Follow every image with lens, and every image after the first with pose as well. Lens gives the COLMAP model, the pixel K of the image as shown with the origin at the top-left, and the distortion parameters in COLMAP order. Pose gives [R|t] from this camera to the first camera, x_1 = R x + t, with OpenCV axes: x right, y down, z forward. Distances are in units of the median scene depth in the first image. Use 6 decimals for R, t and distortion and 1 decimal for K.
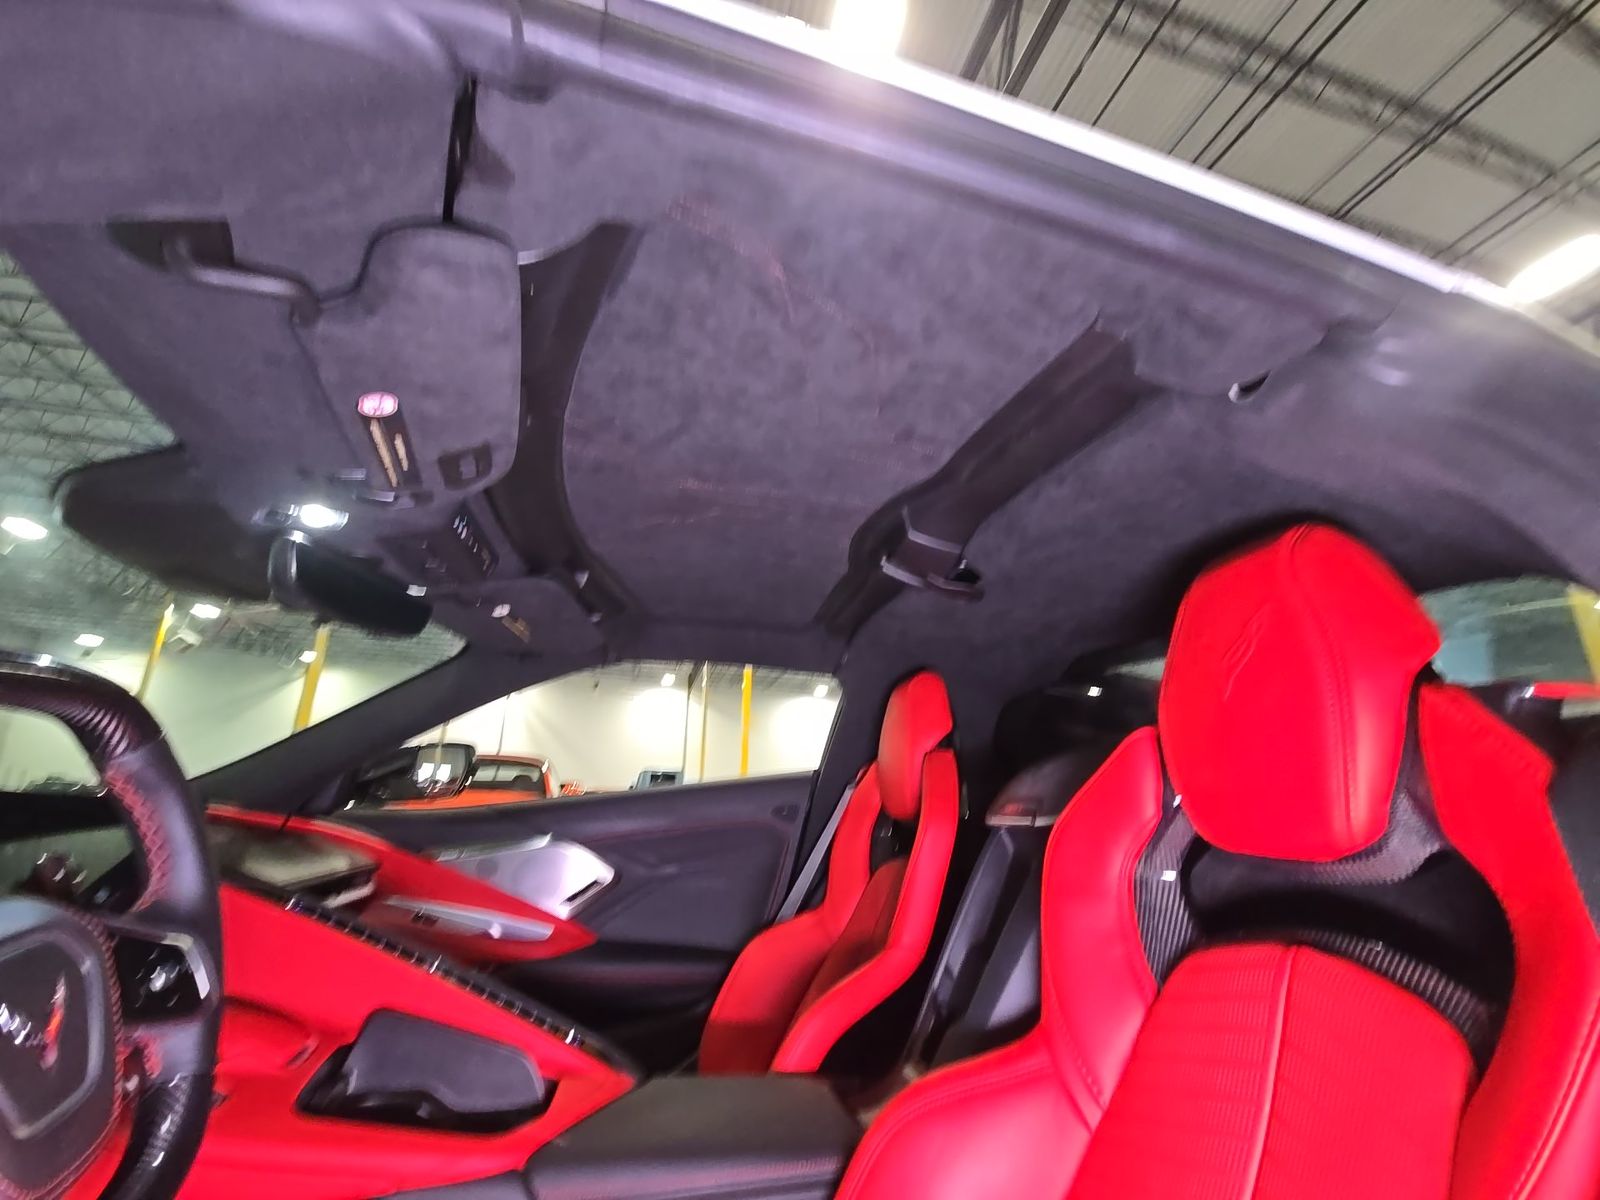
lens RADIAL K [[636.8, 0, 804.7], [0, 636.8, 597.8], [0, 0, 1]] dist [0.016067, -0.016737]
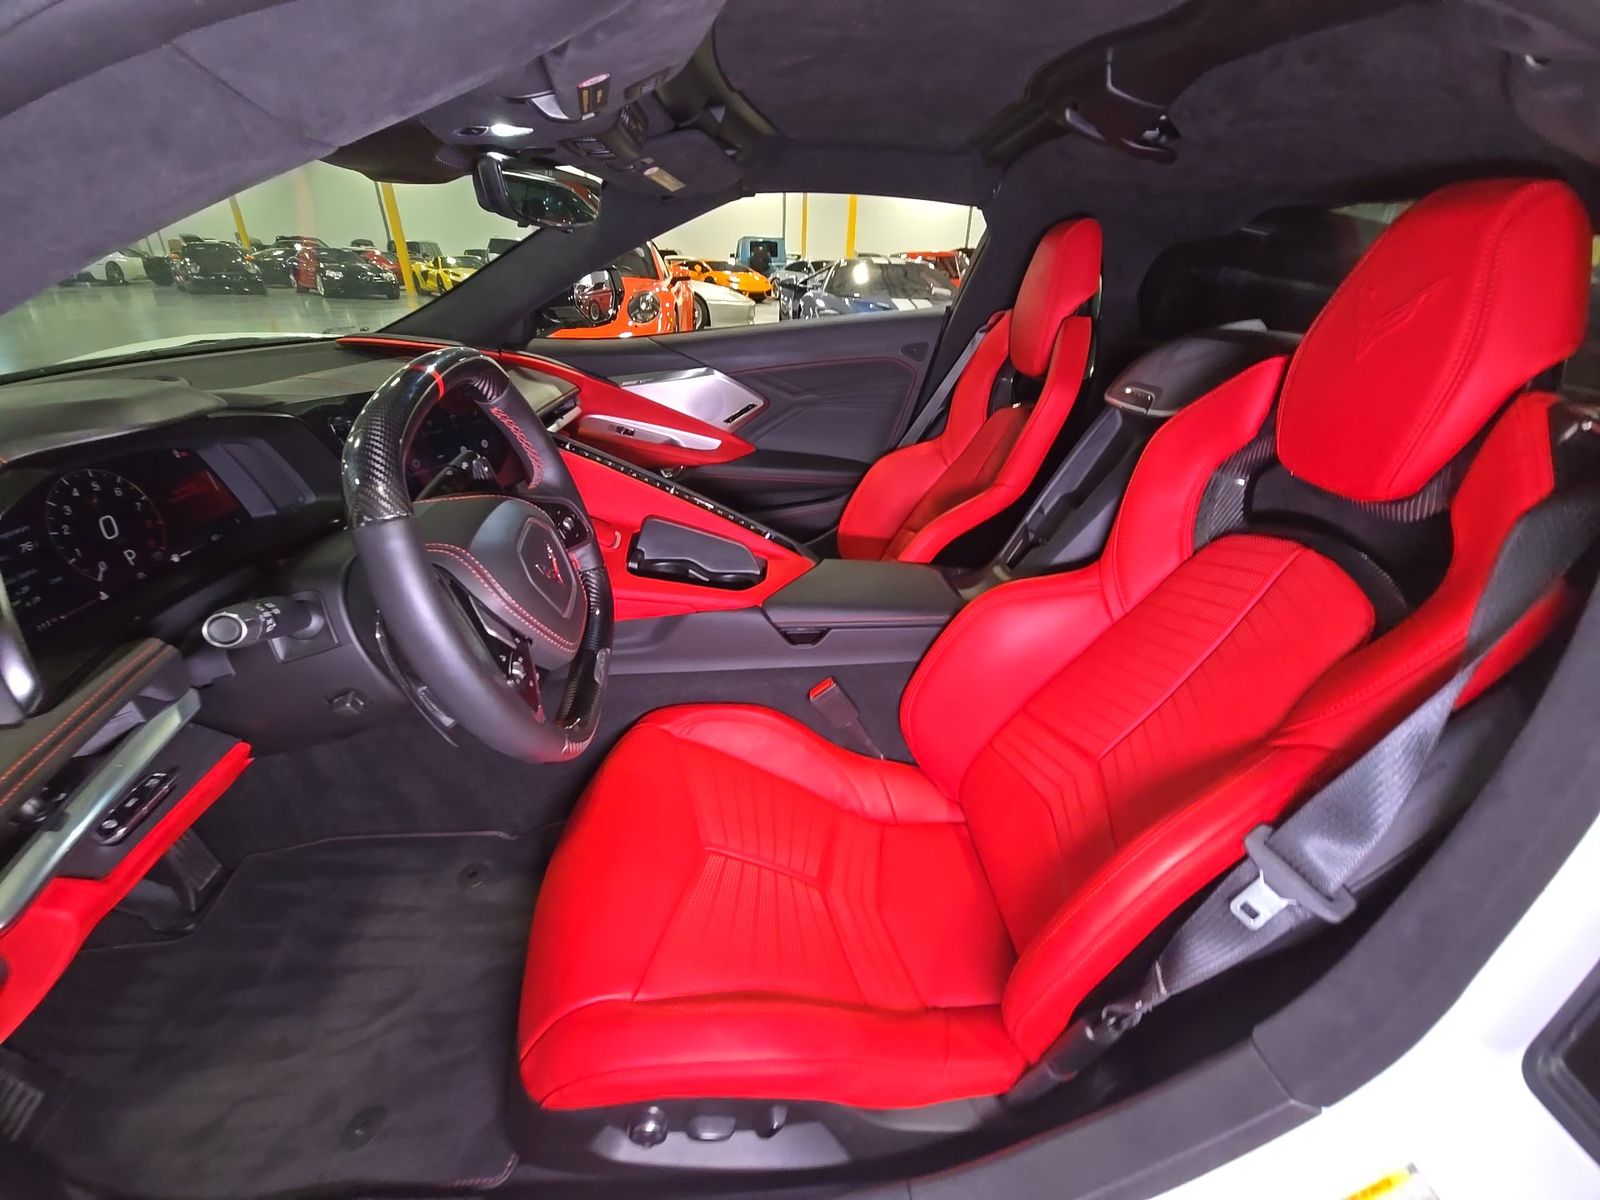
lens RADIAL K [[636.8, 0, 804.7], [0, 636.8, 597.8], [0, 0, 1]] dist [0.016067, -0.016737]
pose [[0.987190, 0.083631, -0.135876, -0.056080], [0.033764, 0.722827, 0.690204, -0.189372], [0.155937, -0.685950, 0.710744, -0.120951]]
